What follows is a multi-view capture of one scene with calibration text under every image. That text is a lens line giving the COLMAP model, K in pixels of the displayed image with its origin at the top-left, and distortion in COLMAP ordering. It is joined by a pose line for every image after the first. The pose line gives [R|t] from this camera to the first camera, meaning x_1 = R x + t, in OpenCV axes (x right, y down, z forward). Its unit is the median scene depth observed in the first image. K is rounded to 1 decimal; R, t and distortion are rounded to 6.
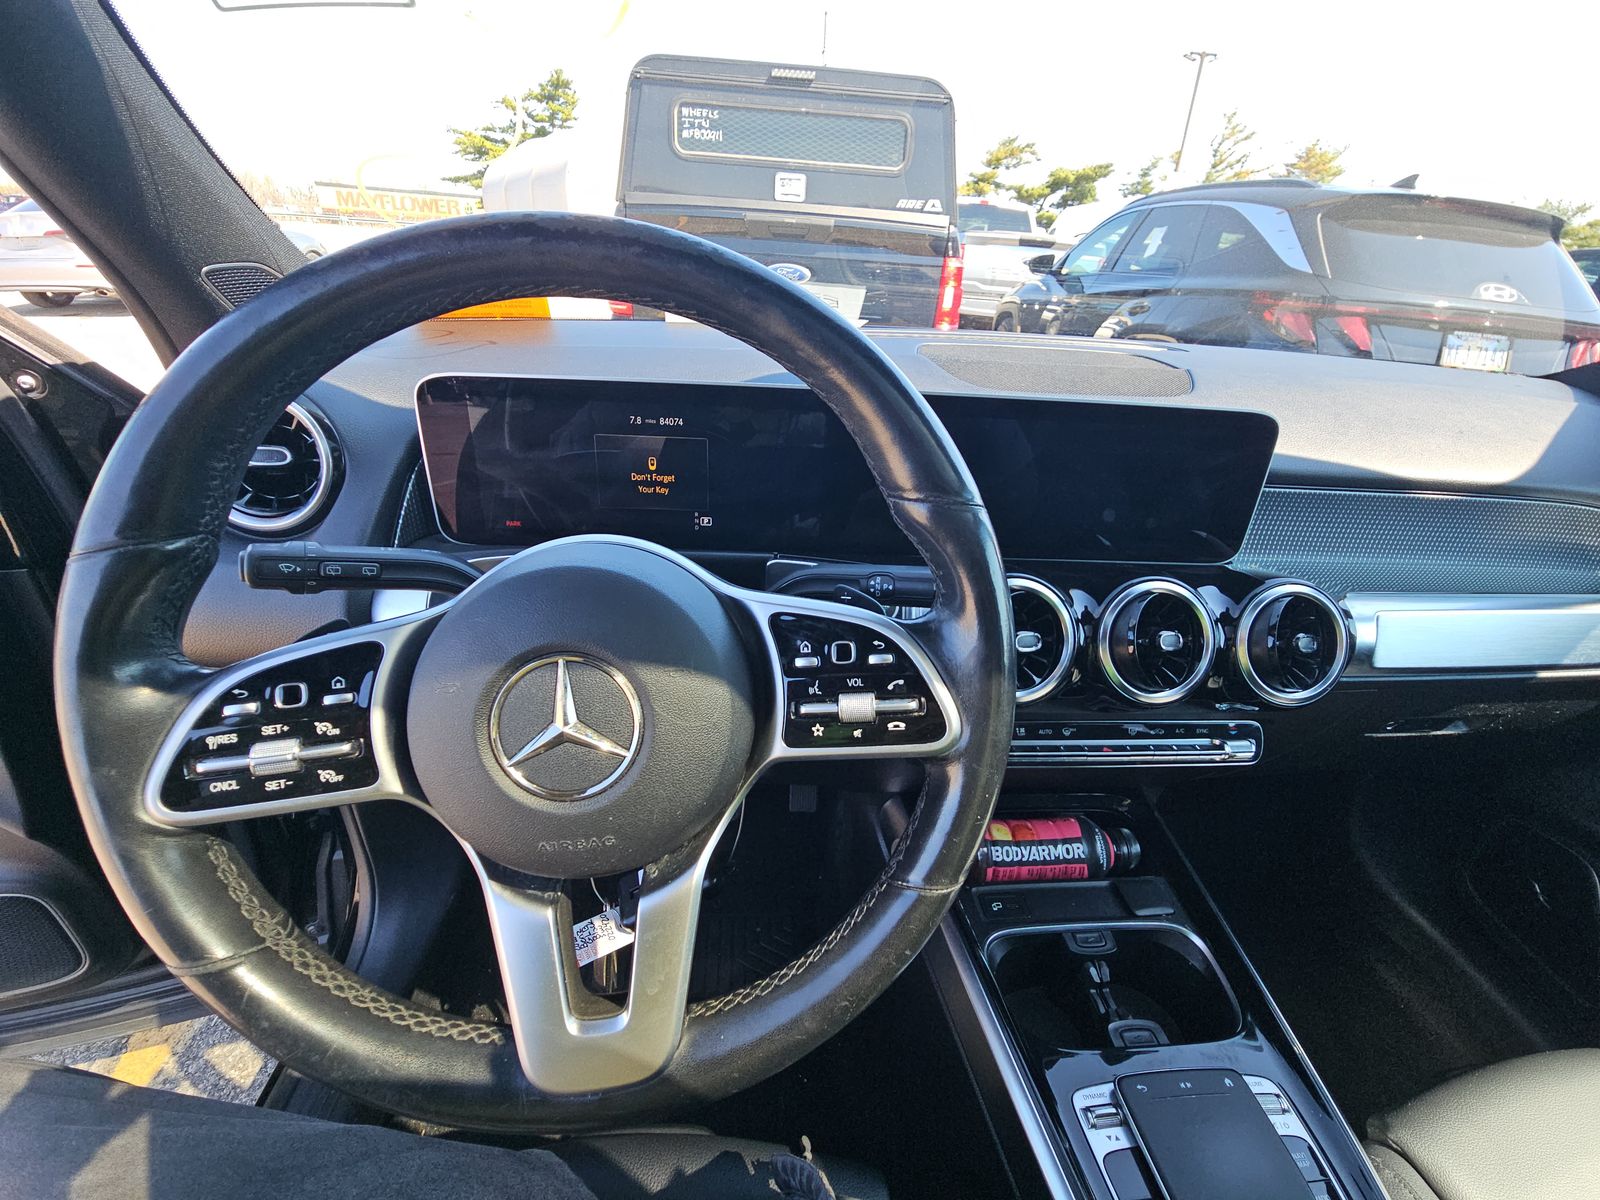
lens RADIAL K [[645.7, 0, 800.9], [0, 645.7, 594.0], [0, 0, 1]] dist [0.002390, -0.000049]
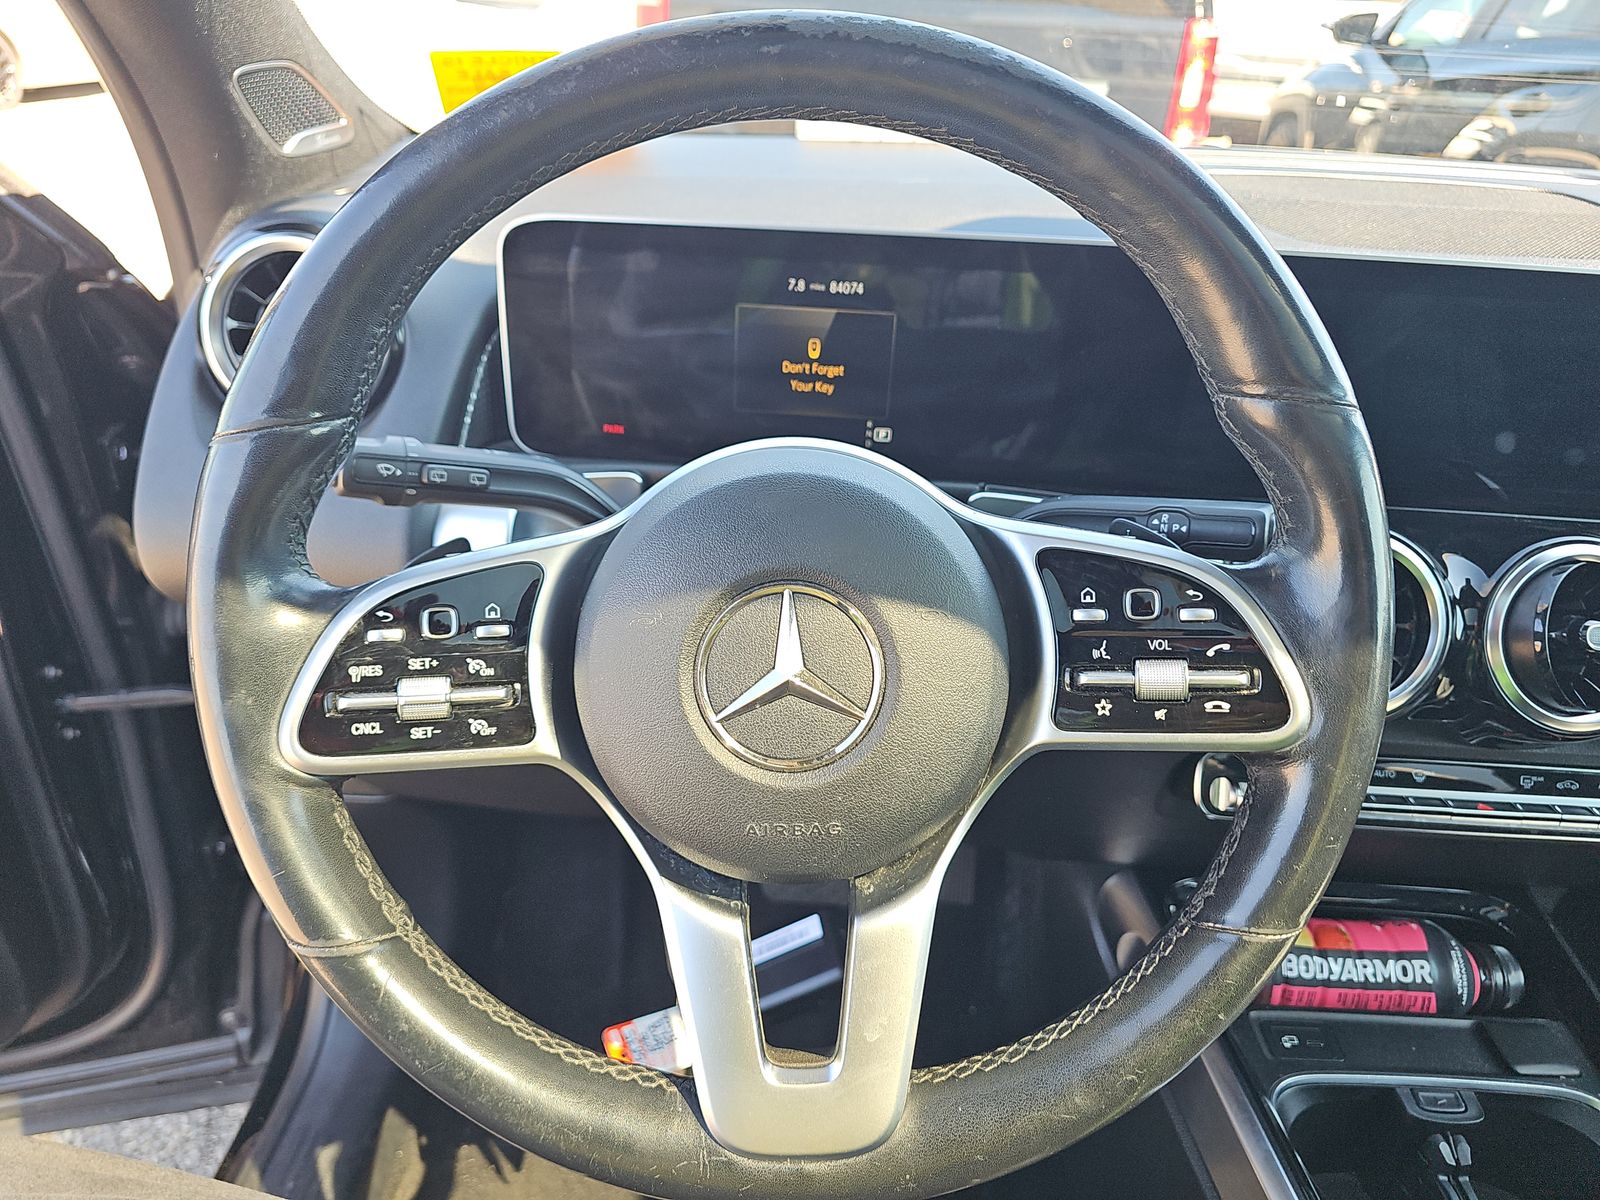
lens RADIAL K [[1074.3, 0, 789.7], [0, 1074.3, 589.9], [0, 0, 1]] dist [0.028299, -0.027052]
pose [[0.994252, 0.041701, -0.098610, -0.211055], [-0.041071, 0.999121, 0.008418, 0.079791], [0.098874, -0.004320, 0.995091, -0.252316]]
